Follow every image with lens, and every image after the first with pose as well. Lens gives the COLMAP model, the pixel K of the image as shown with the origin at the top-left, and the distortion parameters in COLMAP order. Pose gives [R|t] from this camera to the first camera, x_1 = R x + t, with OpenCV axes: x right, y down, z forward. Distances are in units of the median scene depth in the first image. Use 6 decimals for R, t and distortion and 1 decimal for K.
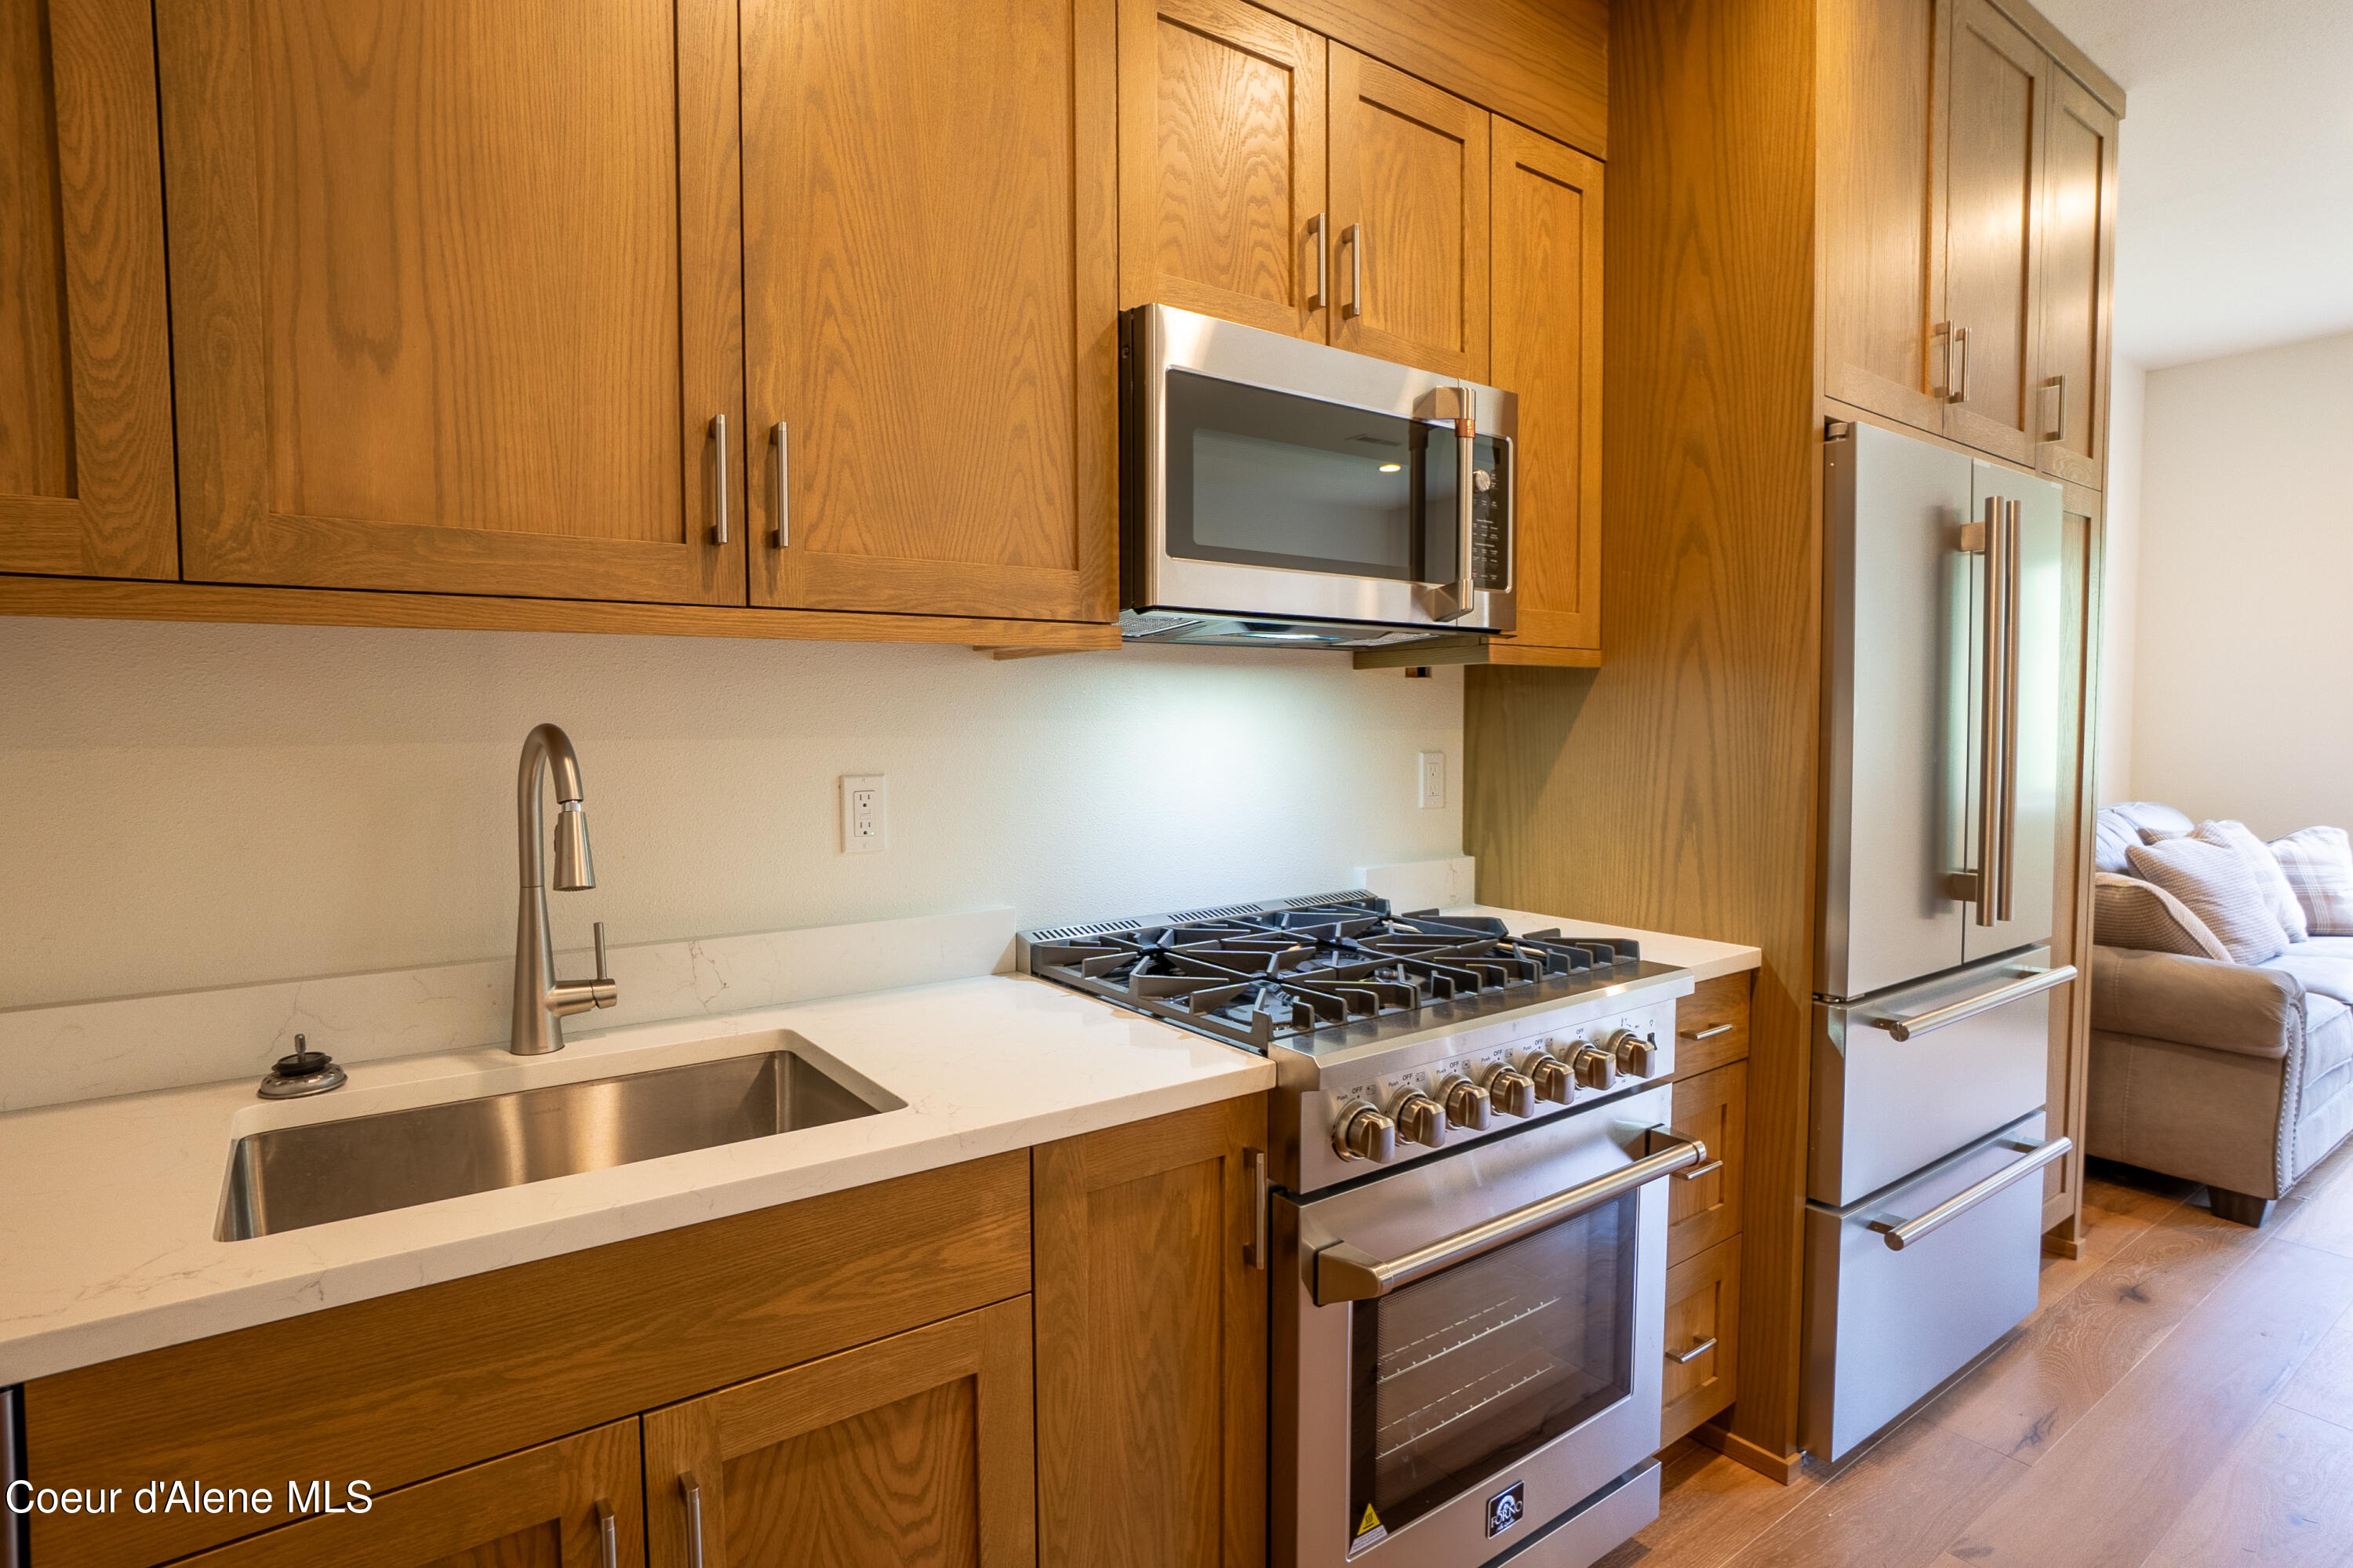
lens RADIAL K [[1217.6, 0, 1166.7], [0, 1217.6, 778.3], [0, 0, 1]] dist [-0.030938, 0.002878]
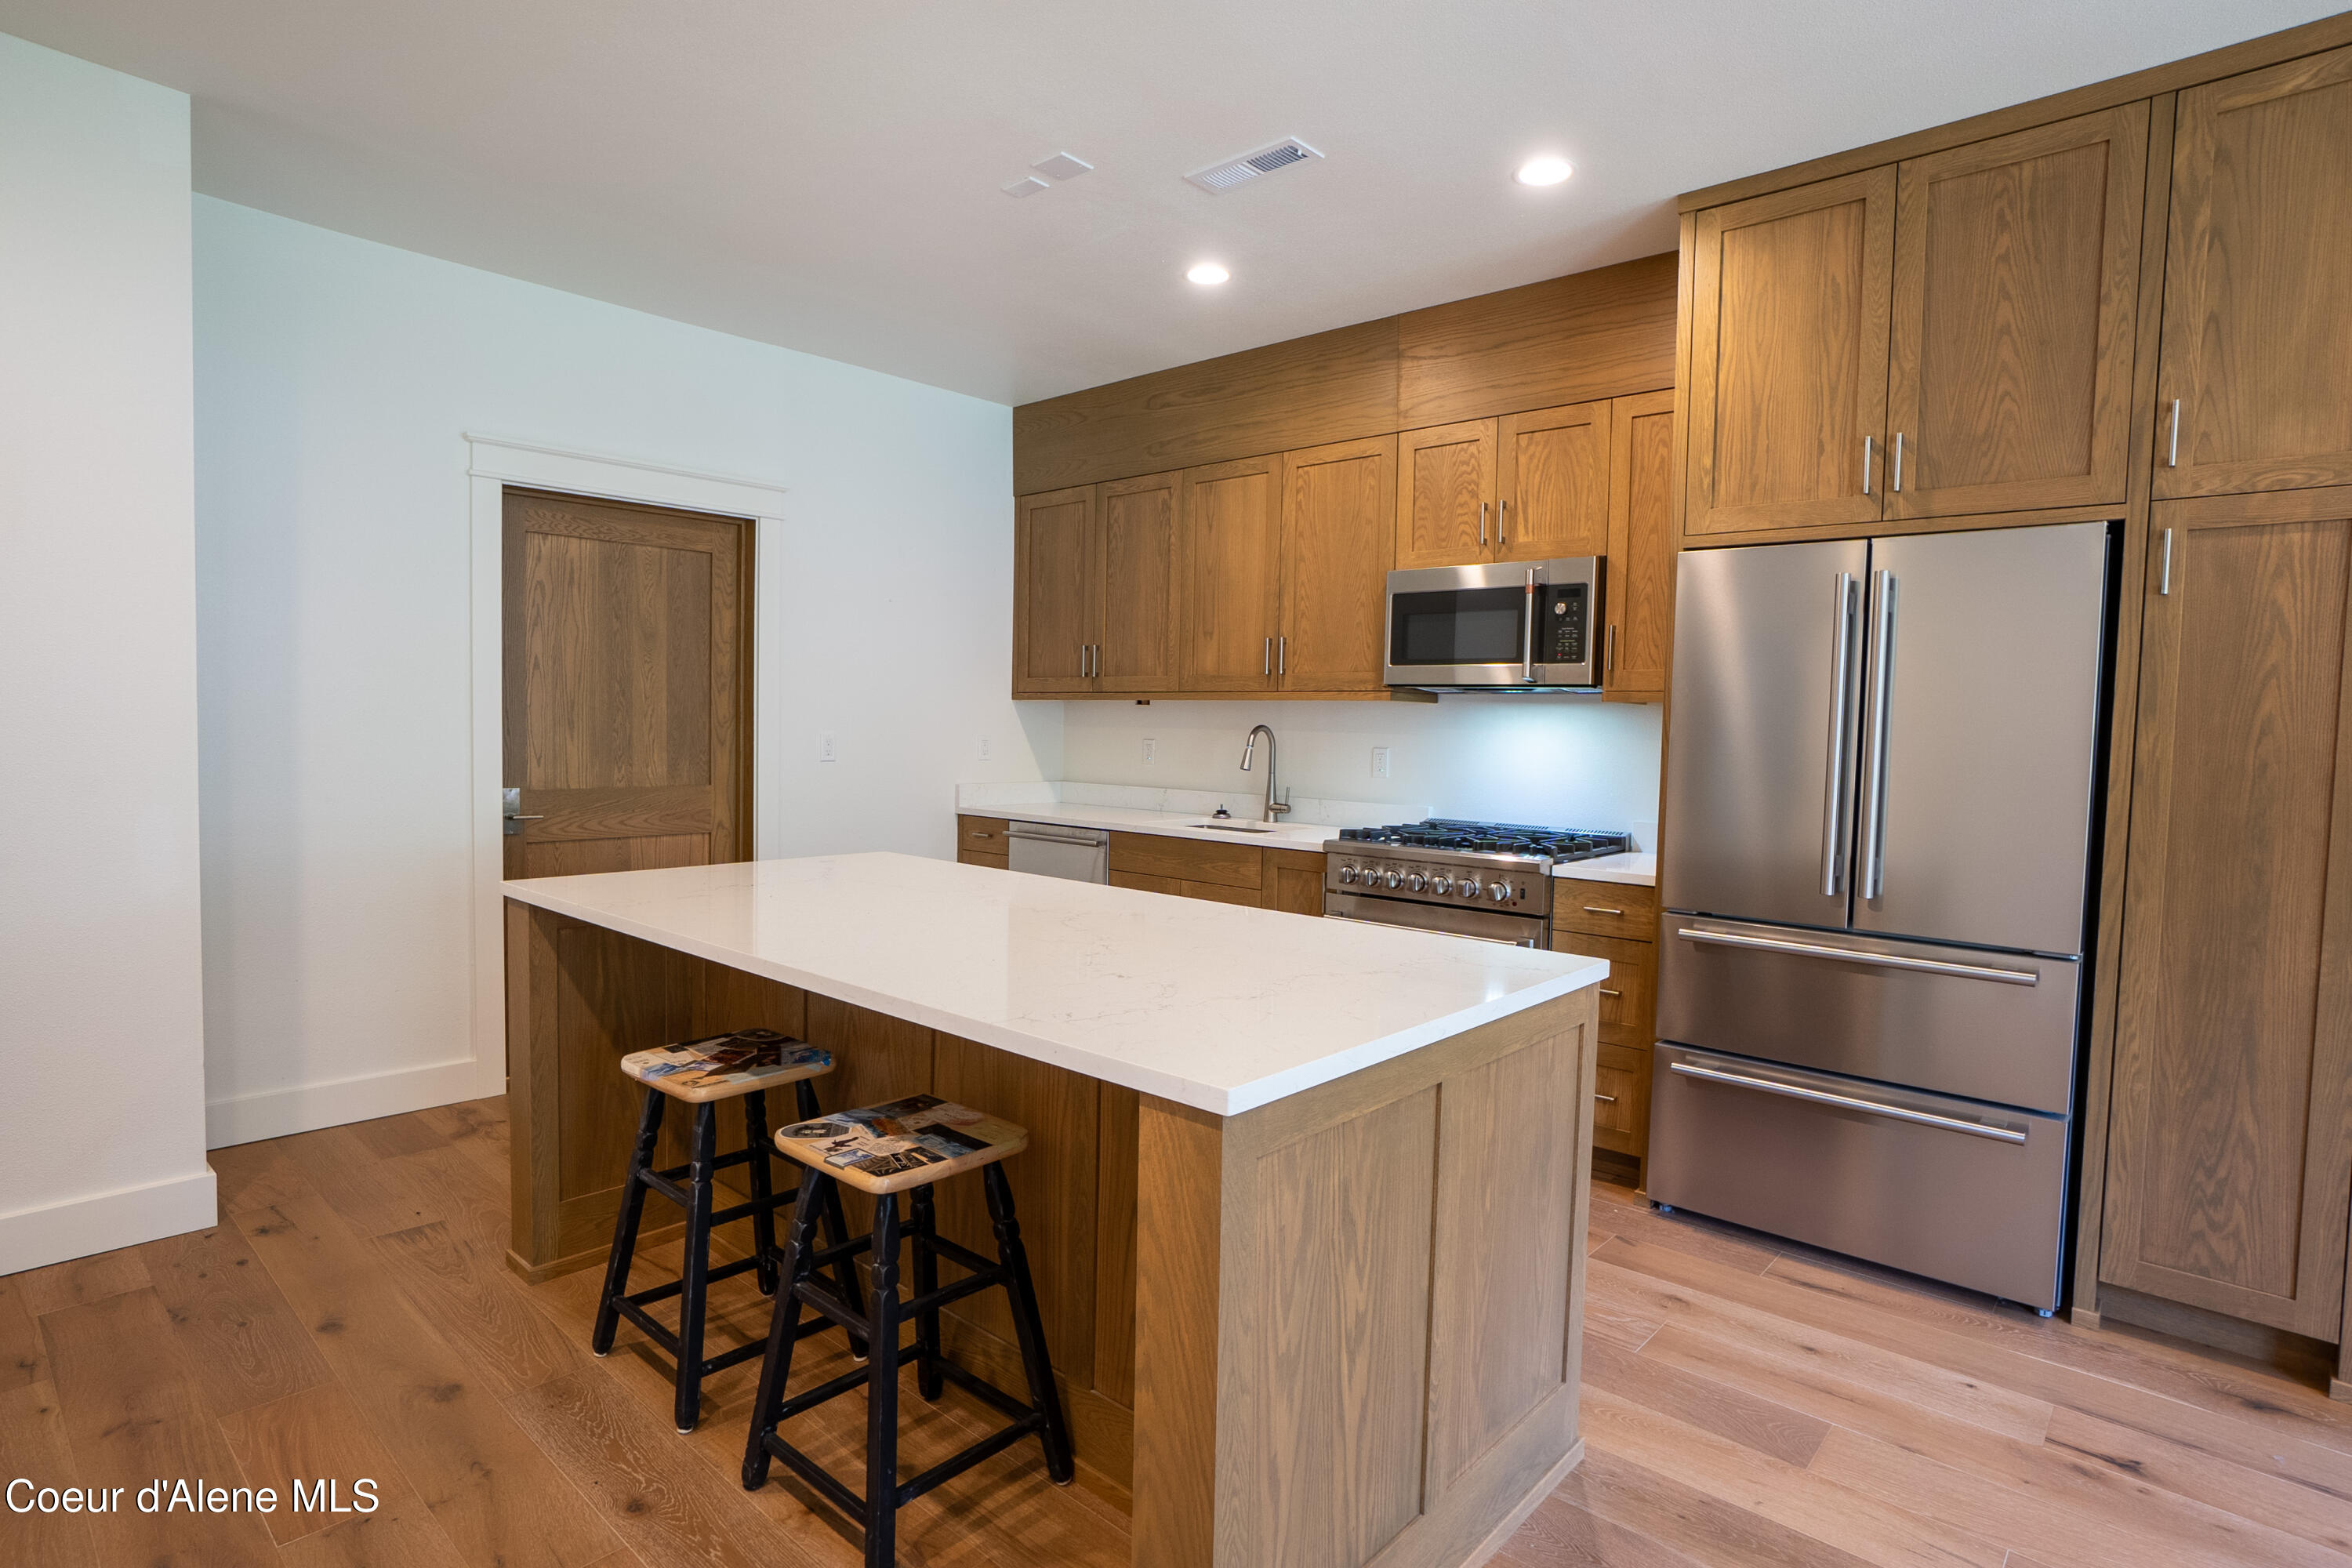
lens RADIAL K [[1217.1, 0, 1175.6], [0, 1217.1, 789.9], [0, 0, 1]] dist [-0.030938, 0.002878]
pose [[0.206290, 0.060401, -0.976625, 2.851195], [-0.074618, 0.996158, 0.045847, -0.000537], [0.975642, 0.063416, 0.210005, 0.018297]]
